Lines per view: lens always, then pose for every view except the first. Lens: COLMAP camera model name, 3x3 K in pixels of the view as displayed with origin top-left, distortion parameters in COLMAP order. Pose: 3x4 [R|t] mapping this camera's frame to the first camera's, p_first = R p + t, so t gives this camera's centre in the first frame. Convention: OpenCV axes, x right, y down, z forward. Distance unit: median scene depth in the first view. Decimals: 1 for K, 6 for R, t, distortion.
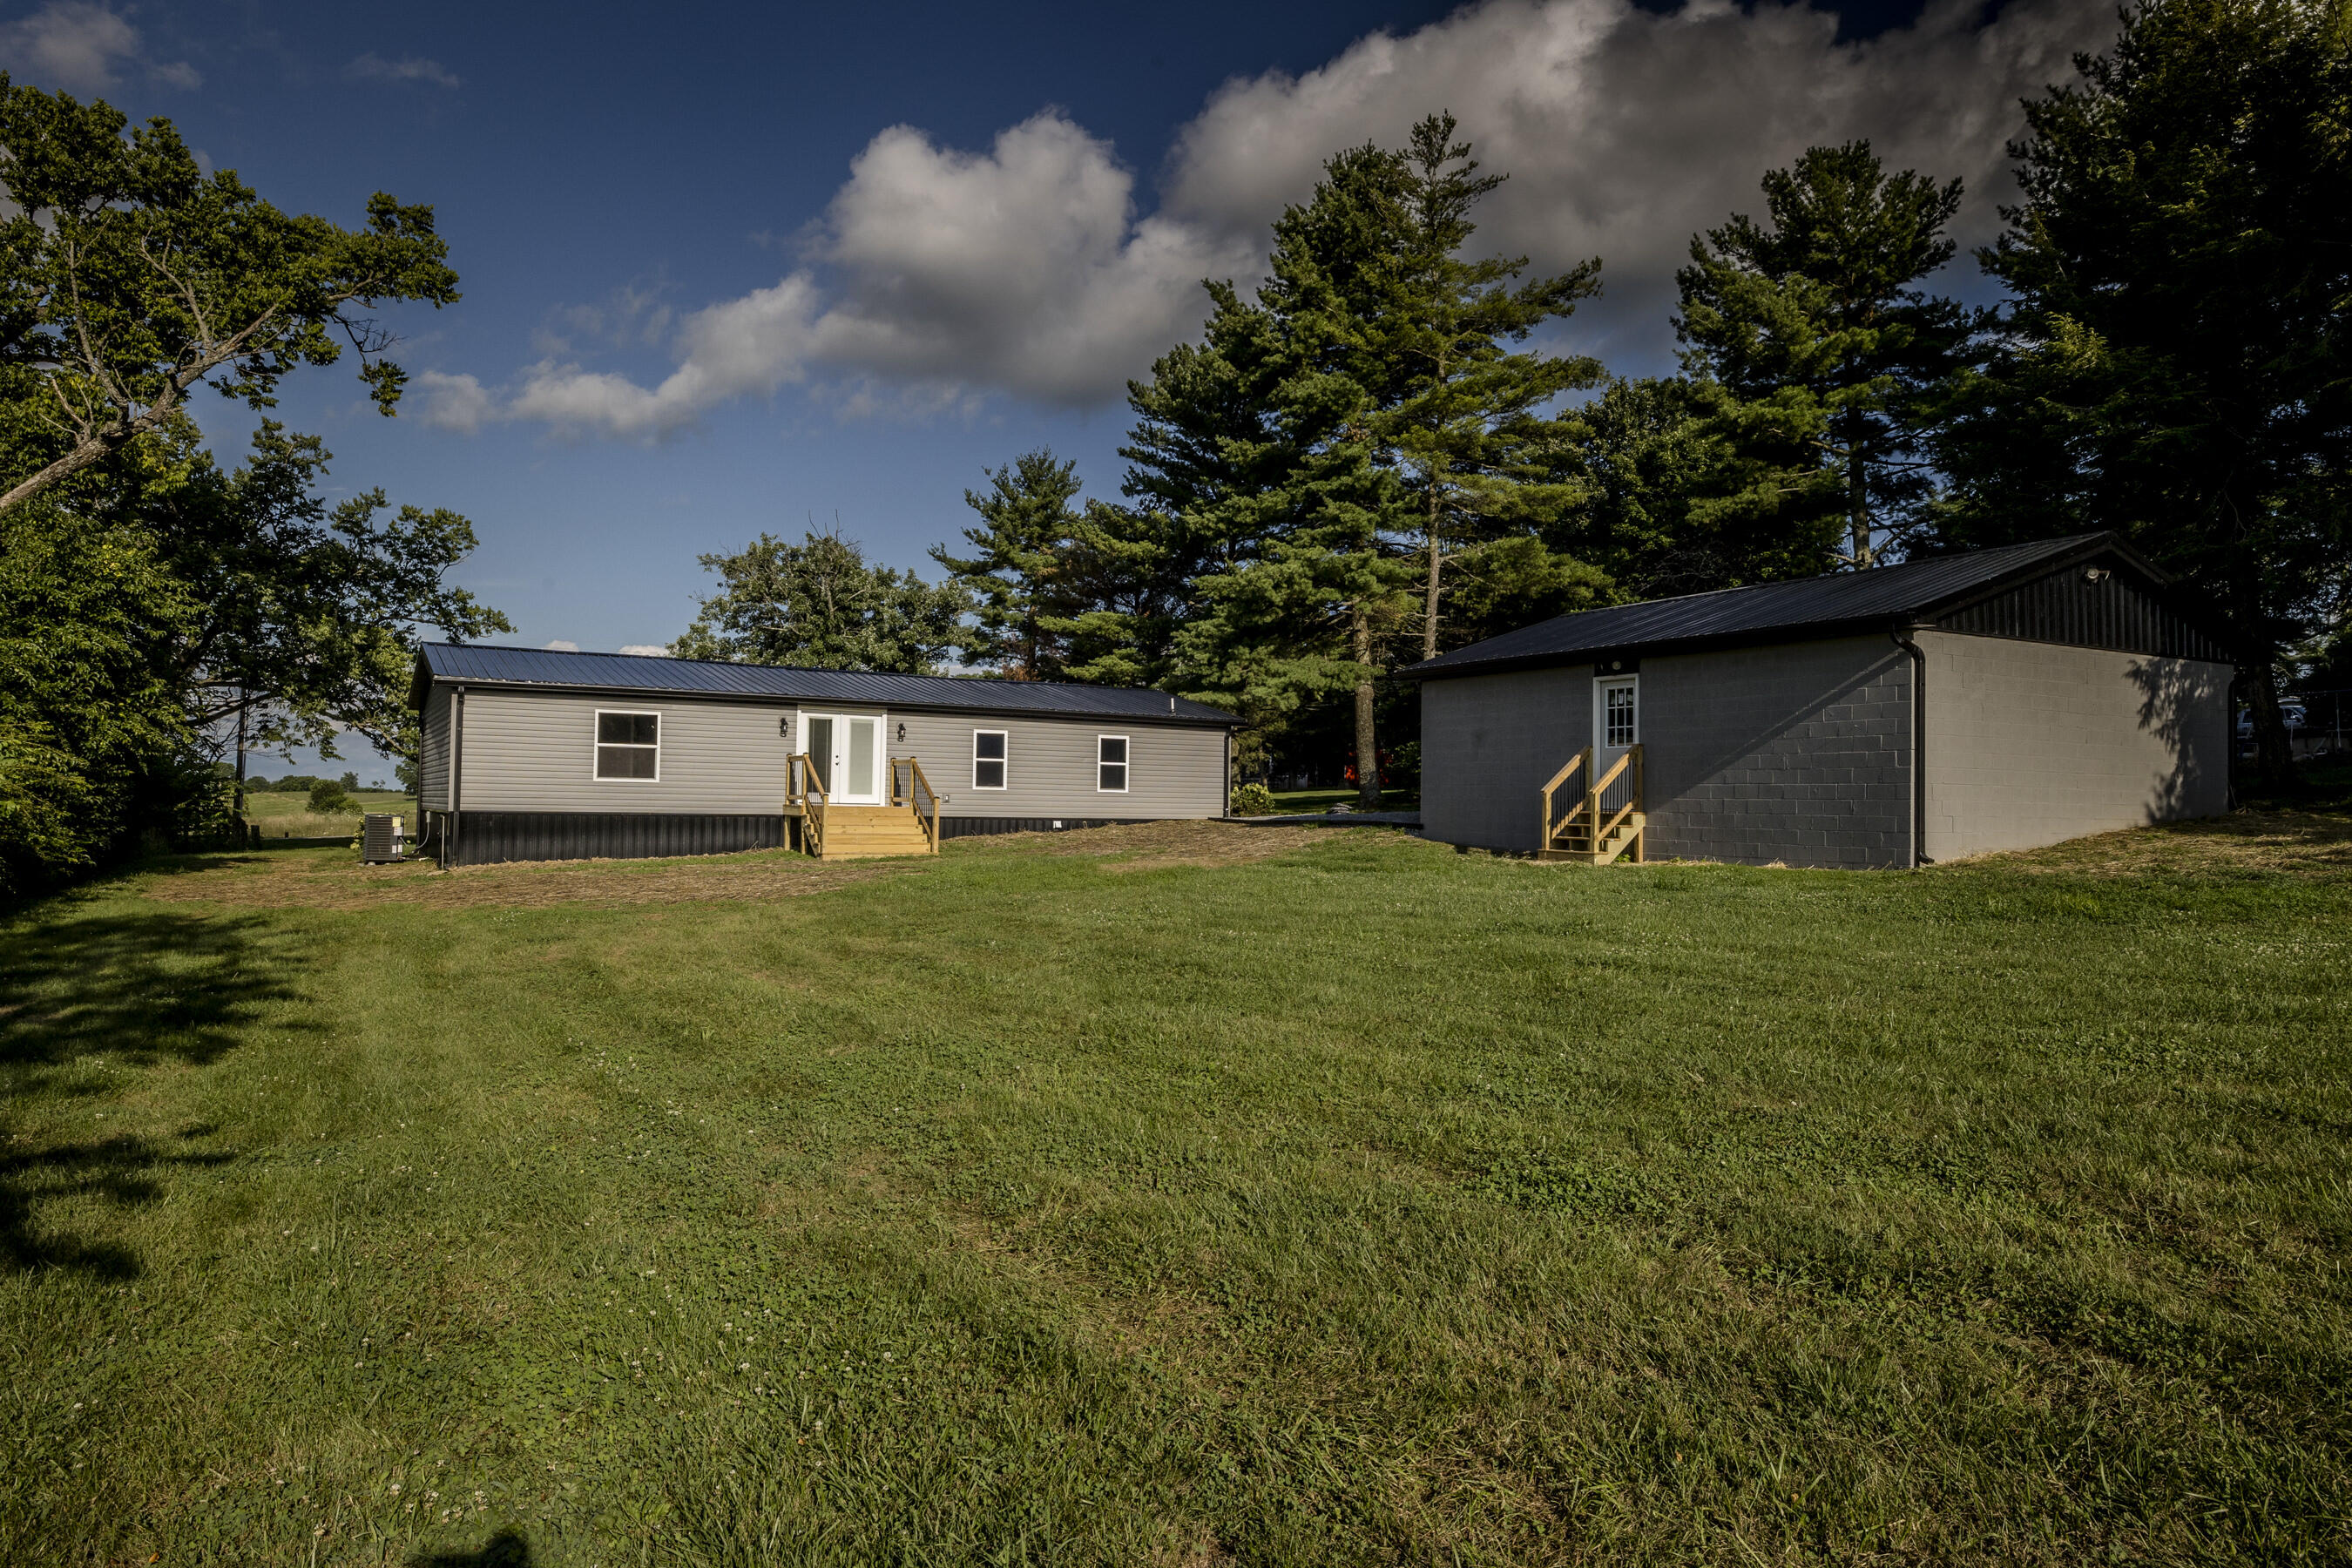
lens RADIAL K [[1458.0, 0, 1232.7], [0, 1458.0, 811.2], [0, 0, 1]] dist [-0.031957, 0.017858]
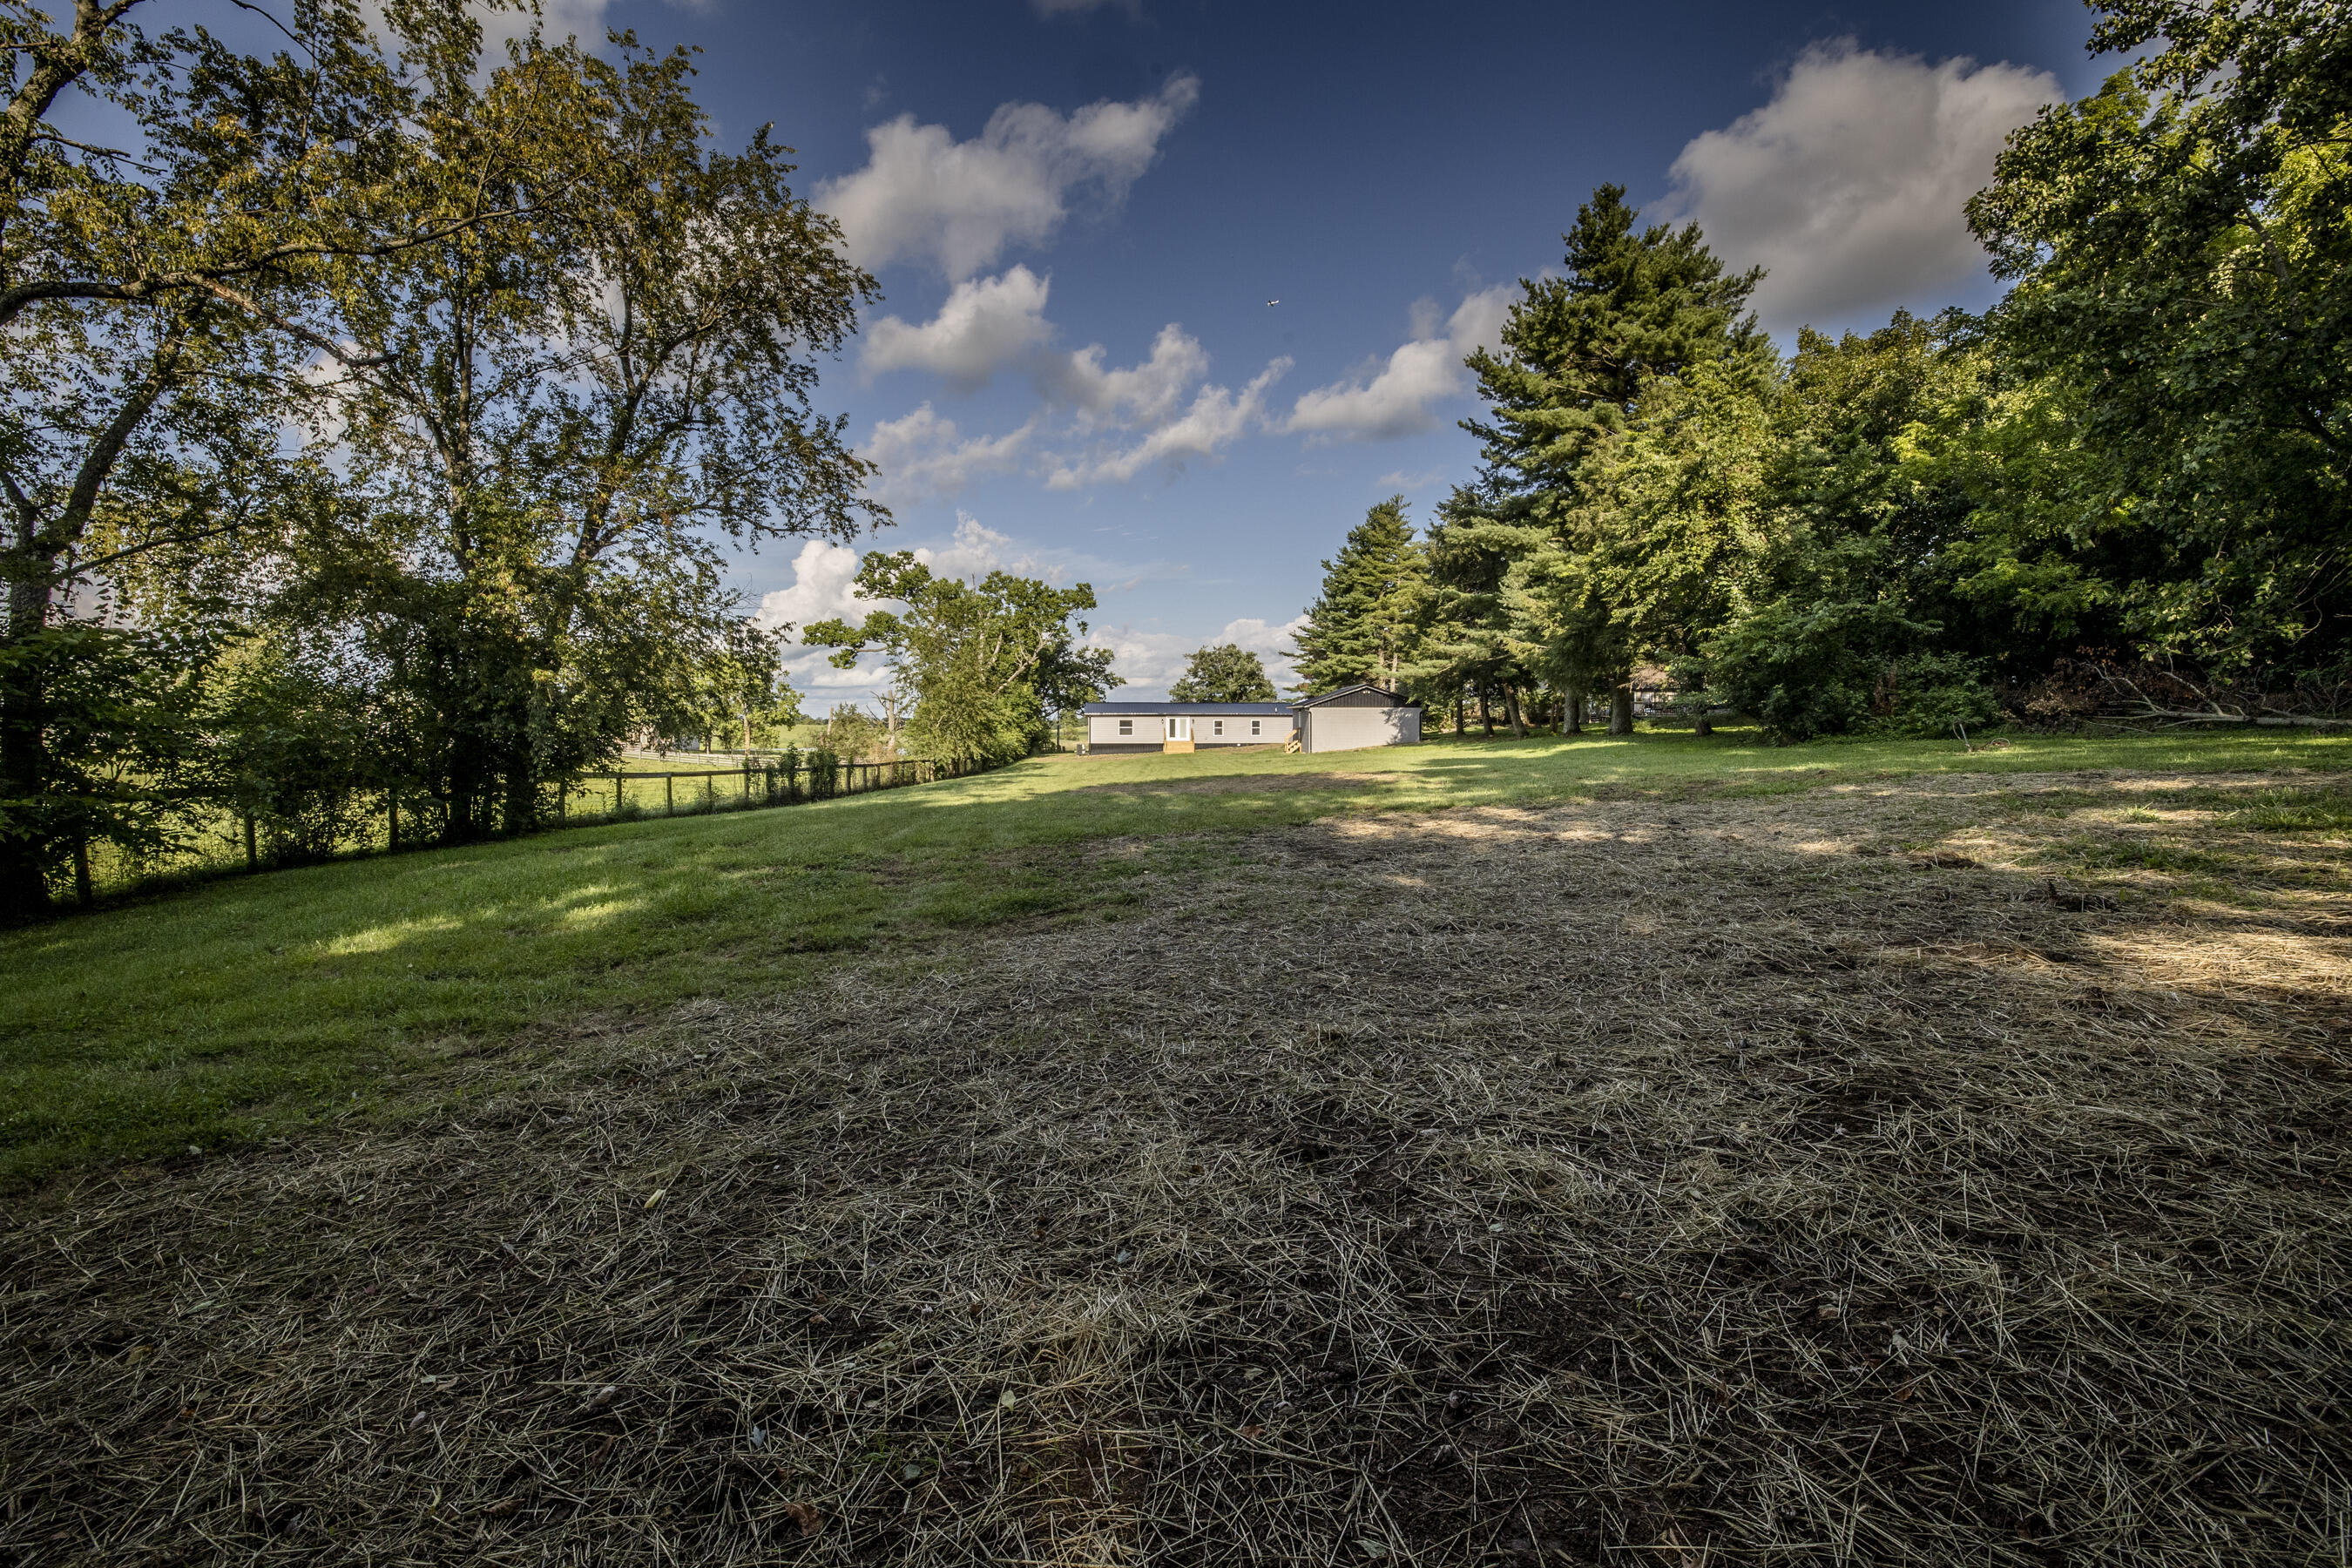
lens RADIAL K [[1017.6, 0, 1199.2], [0, 1017.6, 795.6], [0, 0, 1]] dist [-0.016798, 0.001089]
pose [[0.886203, 0.016831, -0.462991, 0.907712], [0.011273, 0.998261, 0.057868, -0.012559], [0.463160, -0.056503, 0.884472, -1.215272]]
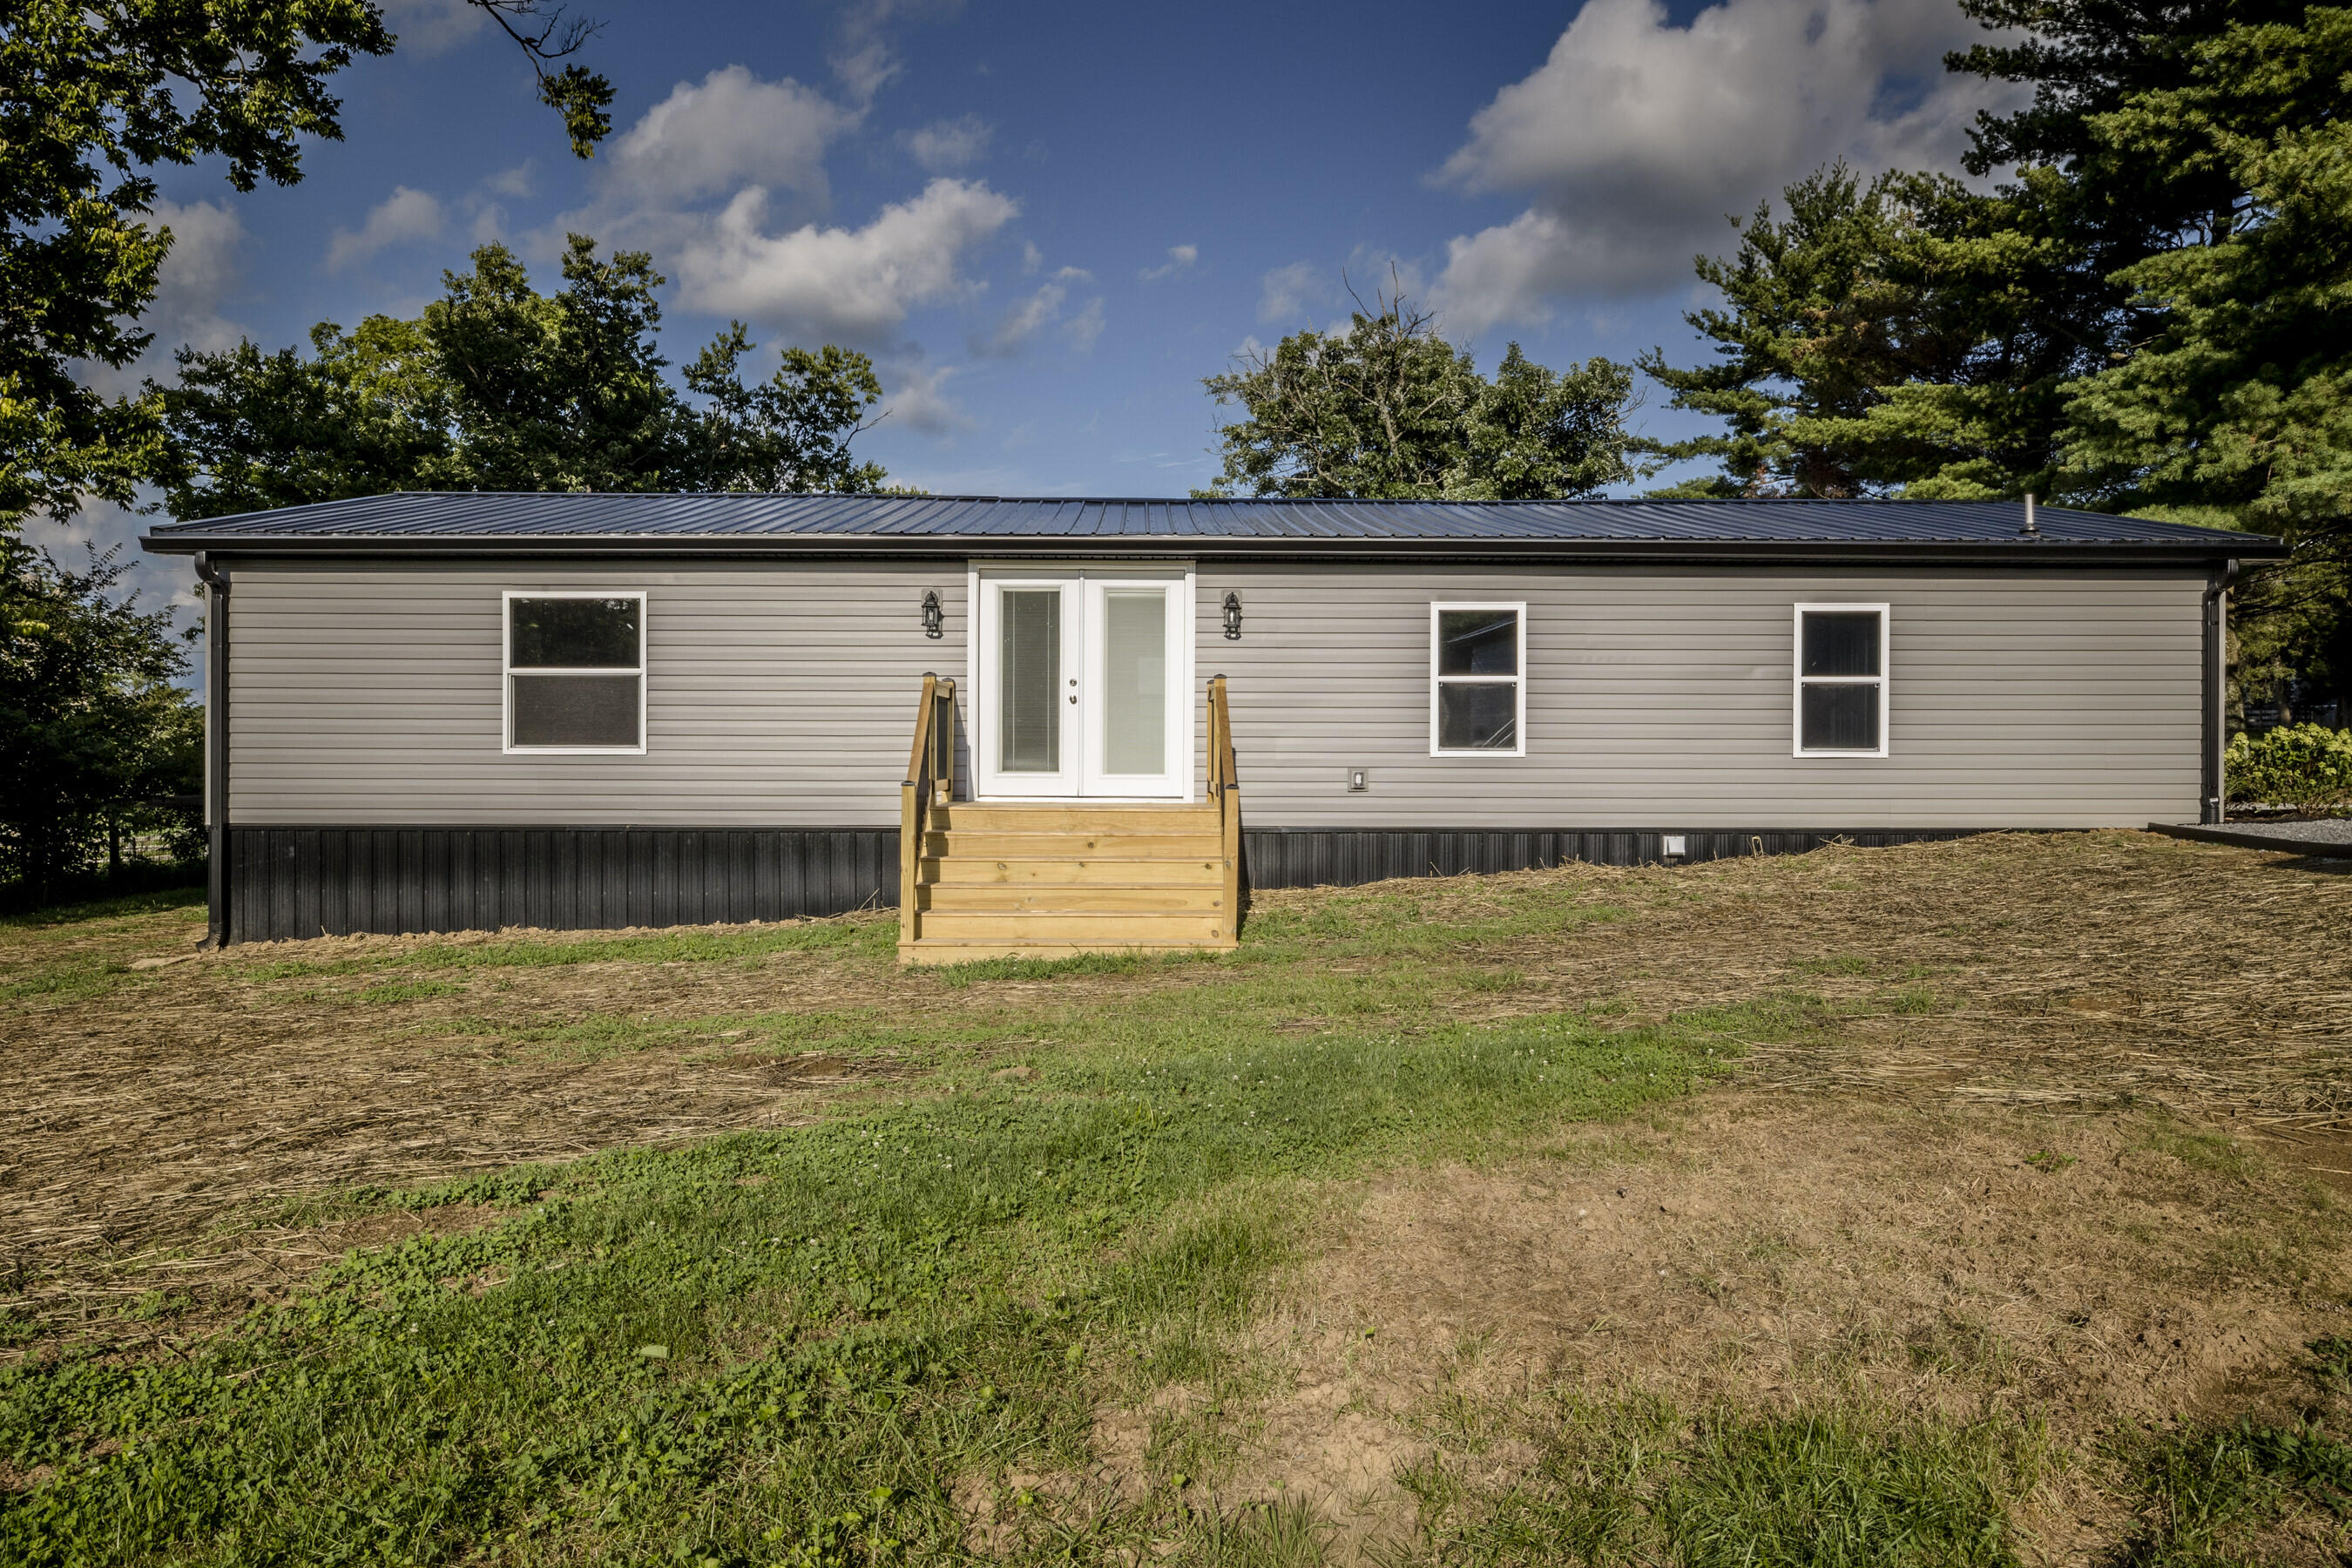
lens RADIAL K [[1687.9, 0, 1115.5], [0, 1687.9, 774.1], [0, 0, 1]] dist [0.004442, 0.021338]
pose [[0.839198, -0.006533, -0.543787, -0.003948], [0.009710, 0.999948, 0.002972, -0.011206], [0.543739, -0.007775, 0.839218, 0.519802]]
